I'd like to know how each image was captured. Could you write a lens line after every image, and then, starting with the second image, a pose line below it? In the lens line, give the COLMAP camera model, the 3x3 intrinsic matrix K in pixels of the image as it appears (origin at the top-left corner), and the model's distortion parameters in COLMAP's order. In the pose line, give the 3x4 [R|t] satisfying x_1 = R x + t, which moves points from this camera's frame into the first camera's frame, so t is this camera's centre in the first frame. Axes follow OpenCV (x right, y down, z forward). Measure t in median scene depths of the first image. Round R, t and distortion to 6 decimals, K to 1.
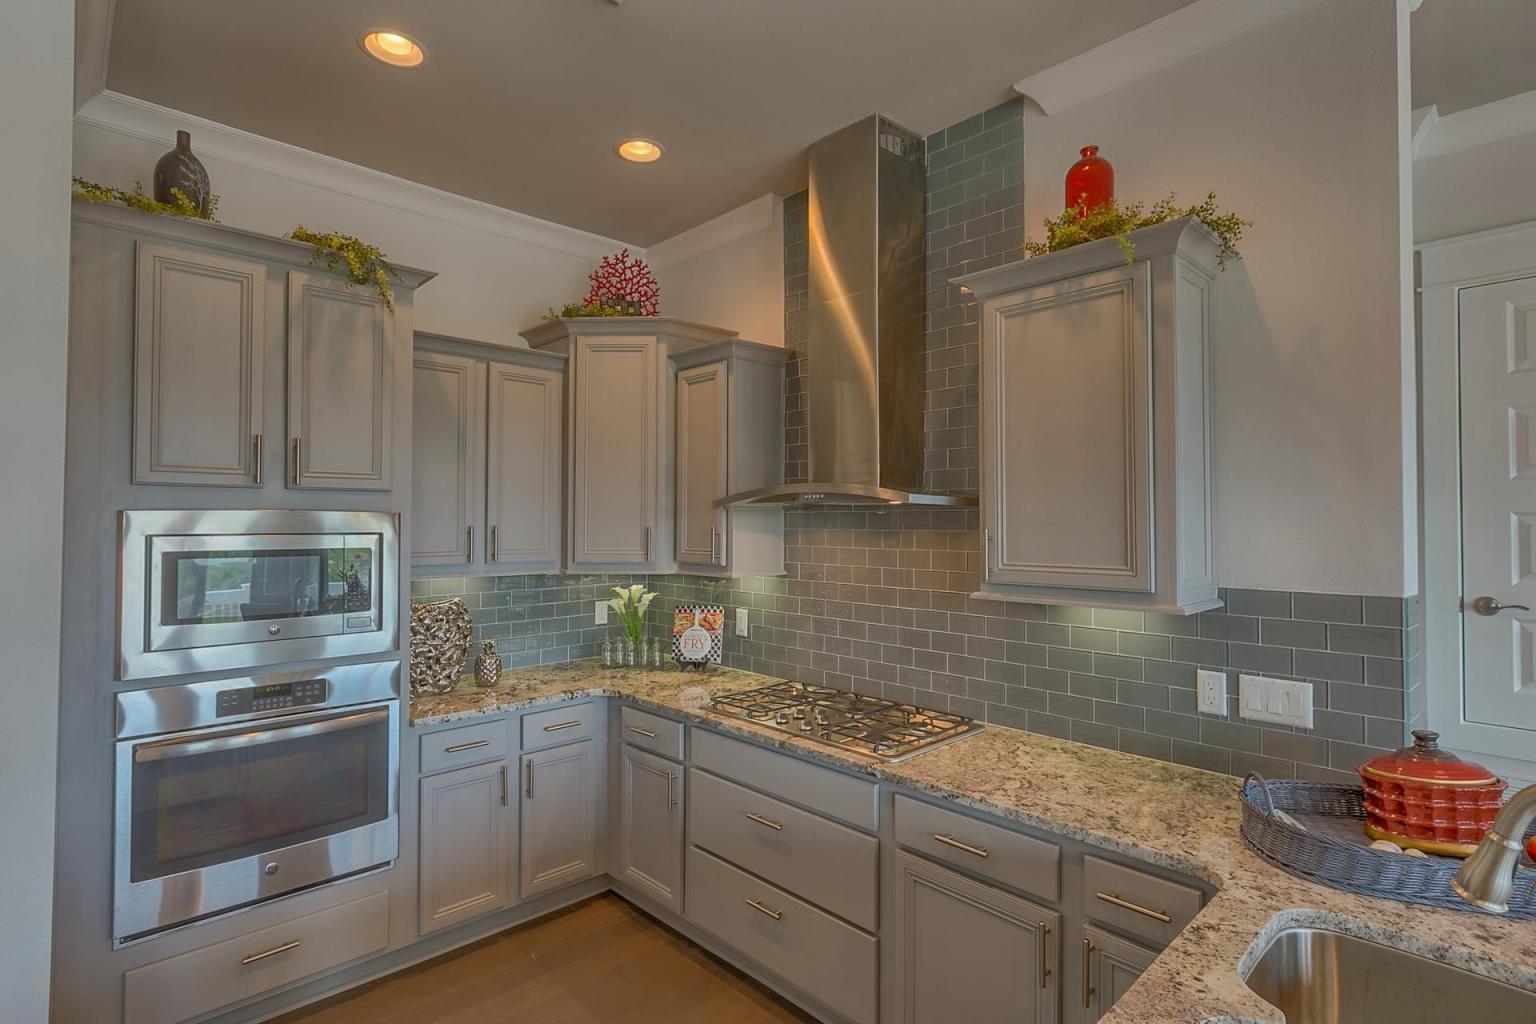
lens RADIAL K [[757.6, 0, 768.0], [0, 757.6, 509.8], [0, 0, 1]] dist [-0.001116, 0.000218]
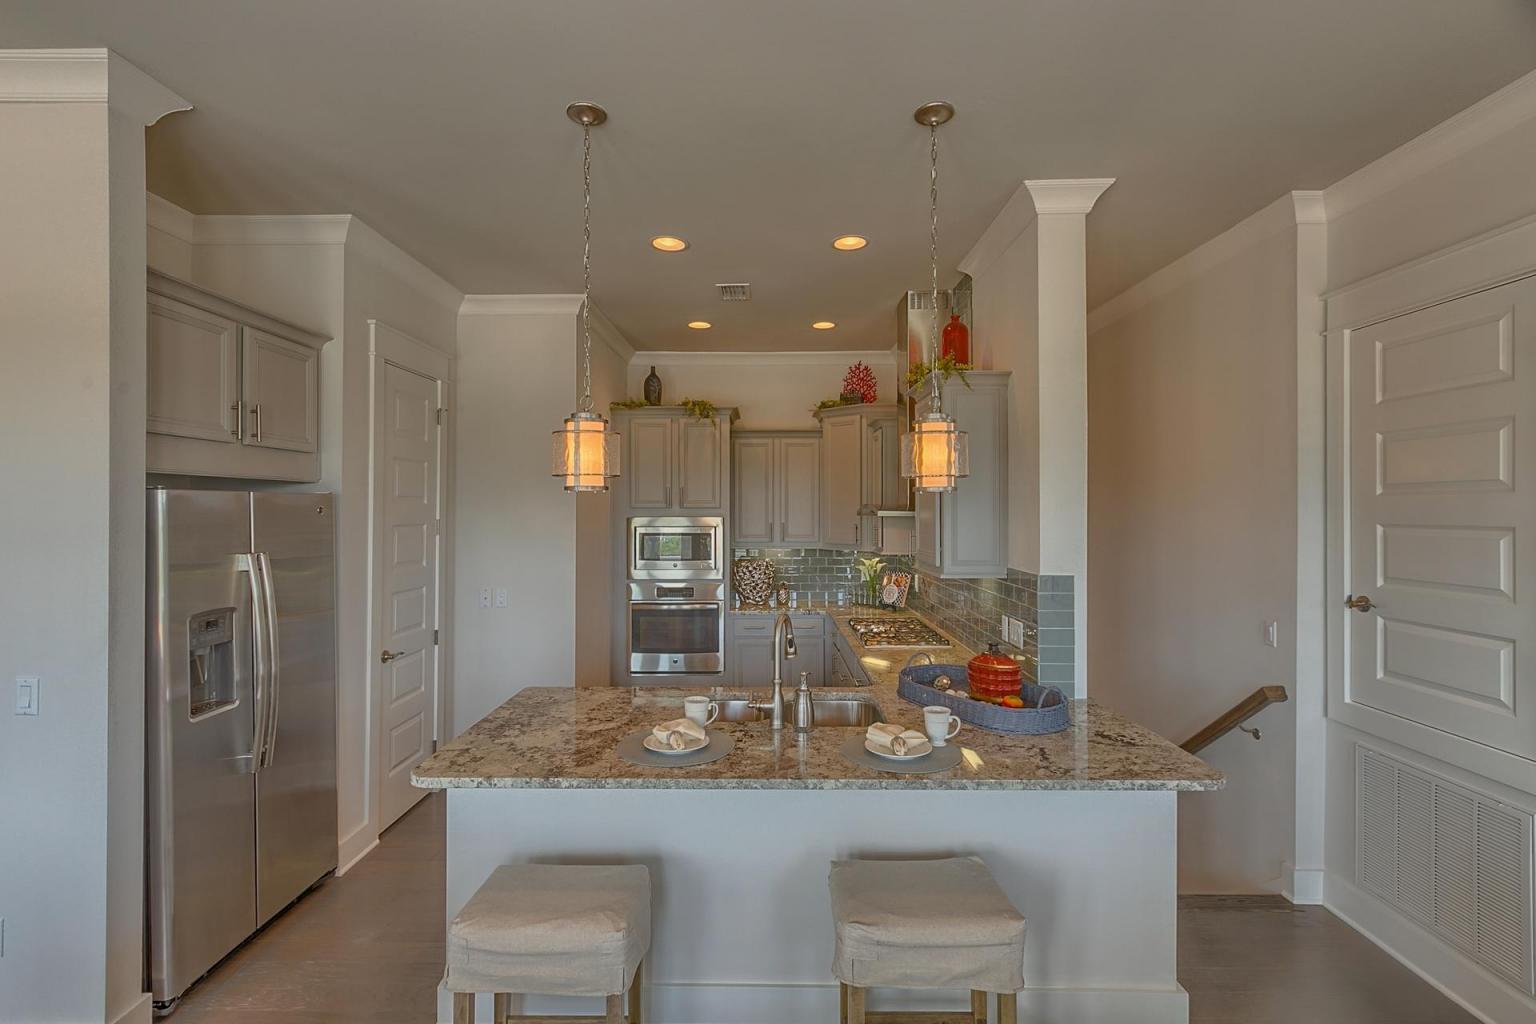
lens RADIAL K [[710.0, 0, 768.1], [0, 710.0, 509.3], [0, 0, 1]] dist [-0.036221, -0.000497]
pose [[0.719812, -0.000176, -0.694169, 1.067507], [0.013083, 0.999826, 0.013313, -0.046323], [0.694046, -0.018665, 0.719689, -0.413440]]
